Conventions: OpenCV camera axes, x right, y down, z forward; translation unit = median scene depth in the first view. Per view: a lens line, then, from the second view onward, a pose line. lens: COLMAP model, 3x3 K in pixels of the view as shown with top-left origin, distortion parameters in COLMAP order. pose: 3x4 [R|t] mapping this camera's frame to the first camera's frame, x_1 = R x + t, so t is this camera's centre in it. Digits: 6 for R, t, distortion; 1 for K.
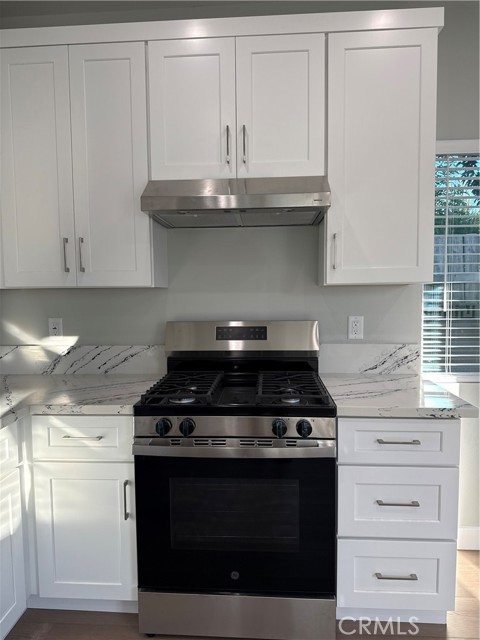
lens RADIAL K [[449.7, 0, 234.6], [0, 449.7, 322.3], [0, 0, 1]] dist [0.084783, -0.099106]
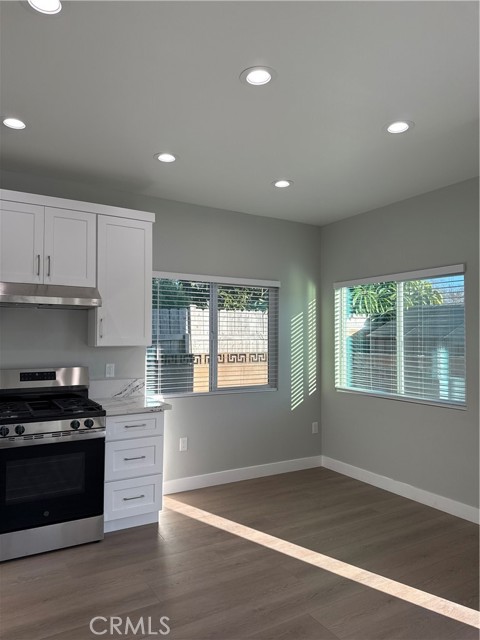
lens RADIAL K [[449.7, 0, 238.3], [0, 449.7, 322.7], [0, 0, 1]] dist [0.084783, -0.099106]
pose [[0.823056, 0.033078, 0.566996, -0.361686], [0.027778, 0.994763, -0.098357, 0.016730], [-0.567280, 0.096703, 0.817827, -0.811217]]
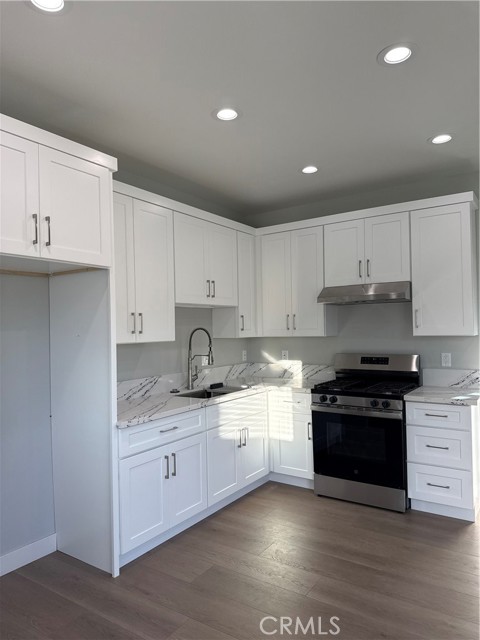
lens RADIAL K [[449.7, 0, 237.4], [0, 449.7, 323.8], [0, 0, 1]] dist [0.084783, -0.099106]
pose [[0.863933, -0.012035, -0.503463, 0.538643], [-0.024476, 0.997530, -0.065847, 0.010941], [0.503012, 0.069210, 0.861504, -1.048432]]
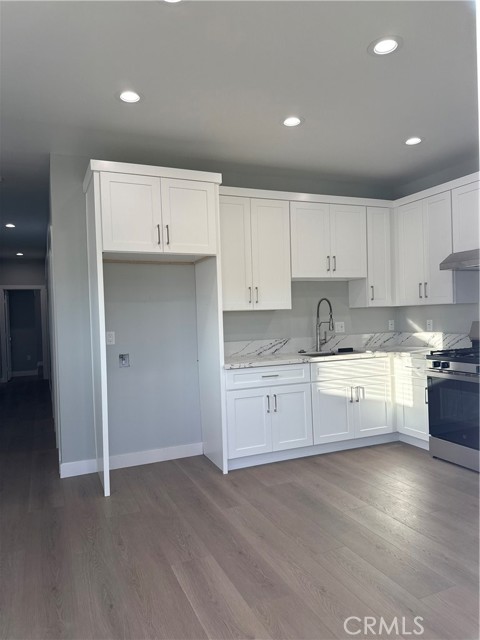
lens RADIAL K [[449.7, 0, 234.3], [0, 449.7, 319.8], [0, 0, 1]] dist [0.084783, -0.099106]
pose [[0.454880, 0.003952, -0.890544, 1.256151], [-0.035103, 0.999293, -0.013495, 0.060572], [0.889861, 0.037399, 0.454697, -0.857418]]
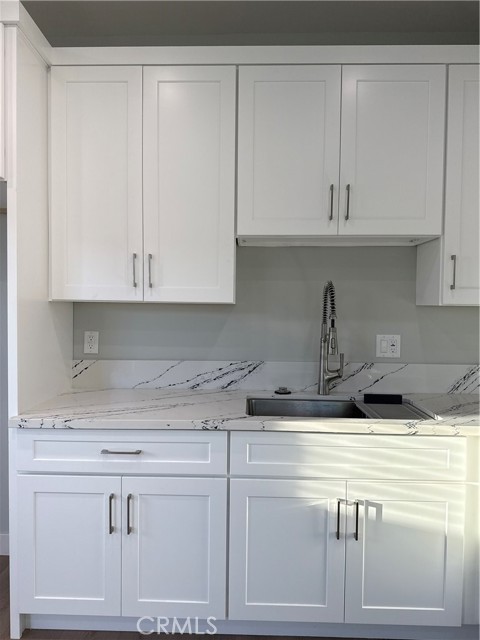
lens RADIAL K [[449.7, 0, 236.3], [0, 449.7, 320.1], [0, 0, 1]] dist [0.084783, -0.099106]
pose [[0.037152, 0.046737, -0.998216, 0.438959], [-0.082248, 0.995660, 0.043556, -0.040328], [0.995919, 0.080483, 0.040834, 0.380370]]
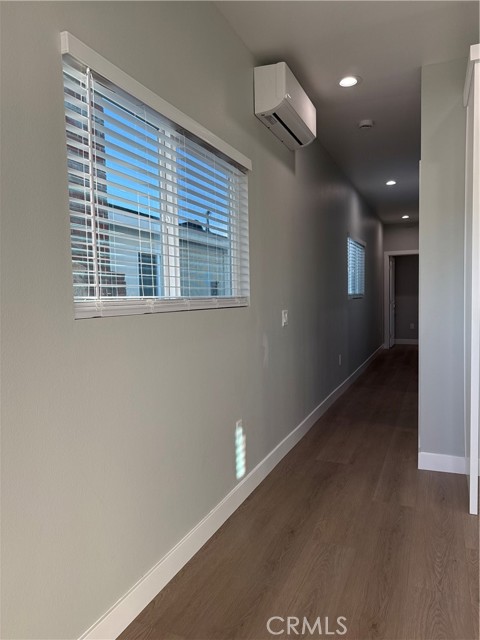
lens RADIAL K [[449.7, 0, 239.8], [0, 449.7, 323.4], [0, 0, 1]] dist [0.084783, -0.099106]
pose [[-0.330851, 0.072100, -0.940925, 0.873333], [-0.043230, 0.994872, 0.091434, 0.104442], [0.942692, 0.070927, -0.326038, -0.708429]]
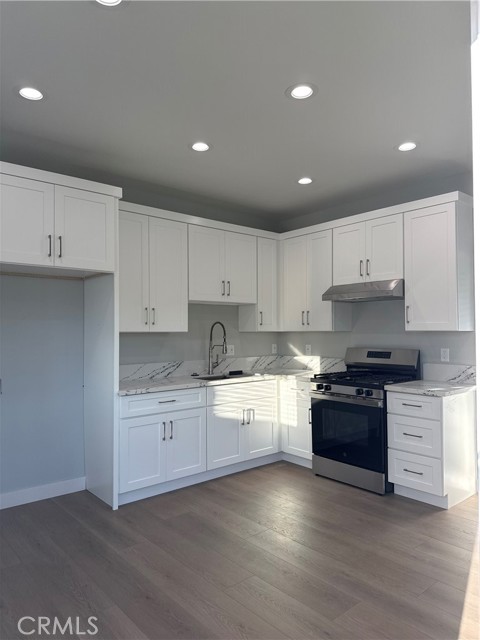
lens RADIAL K [[449.7, 0, 238.1], [0, 449.7, 322.6], [0, 0, 1]] dist [0.084783, -0.099106]
pose [[0.699991, -0.007179, -0.714115, 1.142985], [-0.052339, 0.996745, -0.061324, 0.043477], [0.712231, 0.080302, 0.697337, -0.954850]]
